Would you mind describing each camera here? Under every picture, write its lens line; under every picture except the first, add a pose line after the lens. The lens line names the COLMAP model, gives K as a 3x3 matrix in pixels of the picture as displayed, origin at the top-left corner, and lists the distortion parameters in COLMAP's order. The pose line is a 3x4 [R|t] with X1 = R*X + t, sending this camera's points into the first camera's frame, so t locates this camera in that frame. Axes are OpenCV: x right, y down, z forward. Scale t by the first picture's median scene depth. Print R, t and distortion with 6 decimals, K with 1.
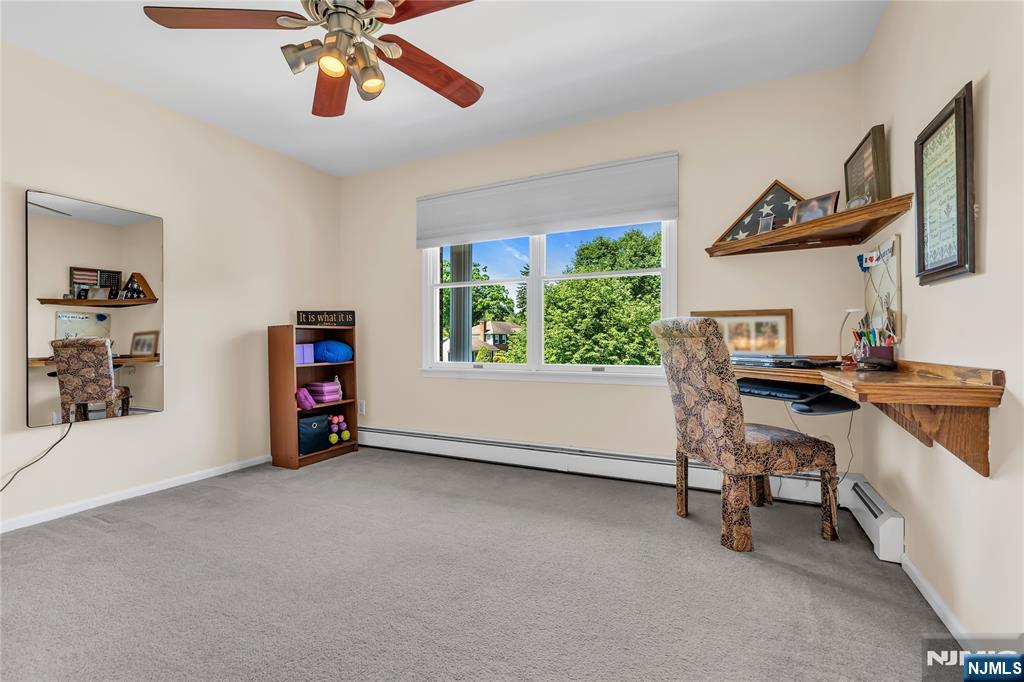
lens RADIAL K [[468.5, 0, 508.9], [0, 468.5, 340.6], [0, 0, 1]] dist [-0.003075, -0.000071]
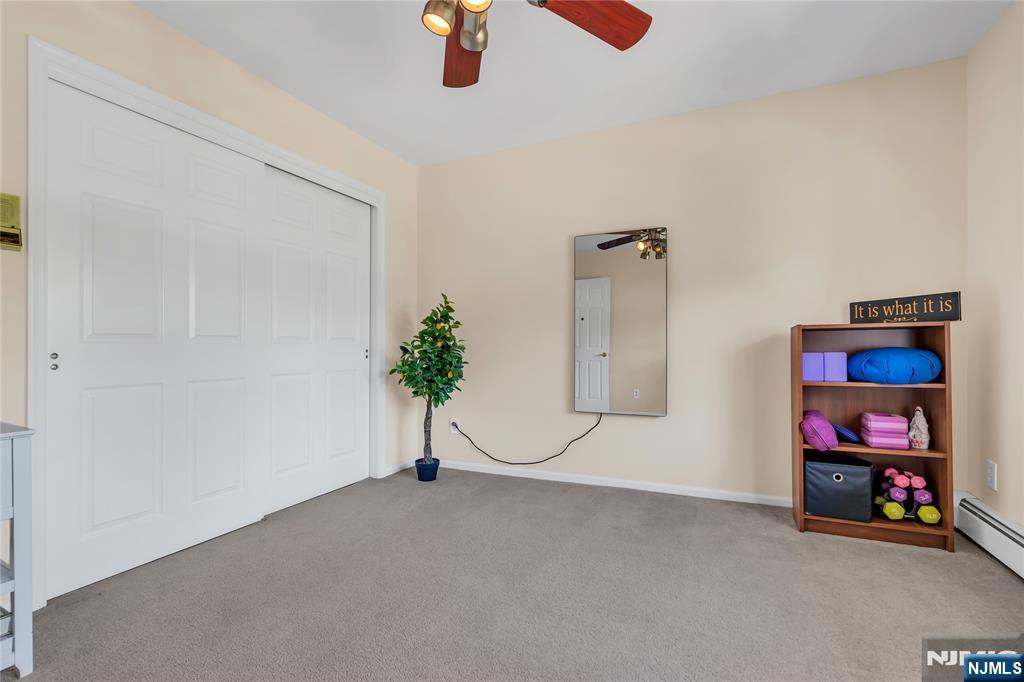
lens RADIAL K [[468.5, 0, 514.4], [0, 468.5, 342.2], [0, 0, 1]] dist [-0.003075, -0.000071]
pose [[0.018226, -0.004684, -0.999823, 0.214117], [0.006207, 0.999970, -0.004572, -0.006454], [0.999815, -0.006122, 0.018254, 0.502588]]
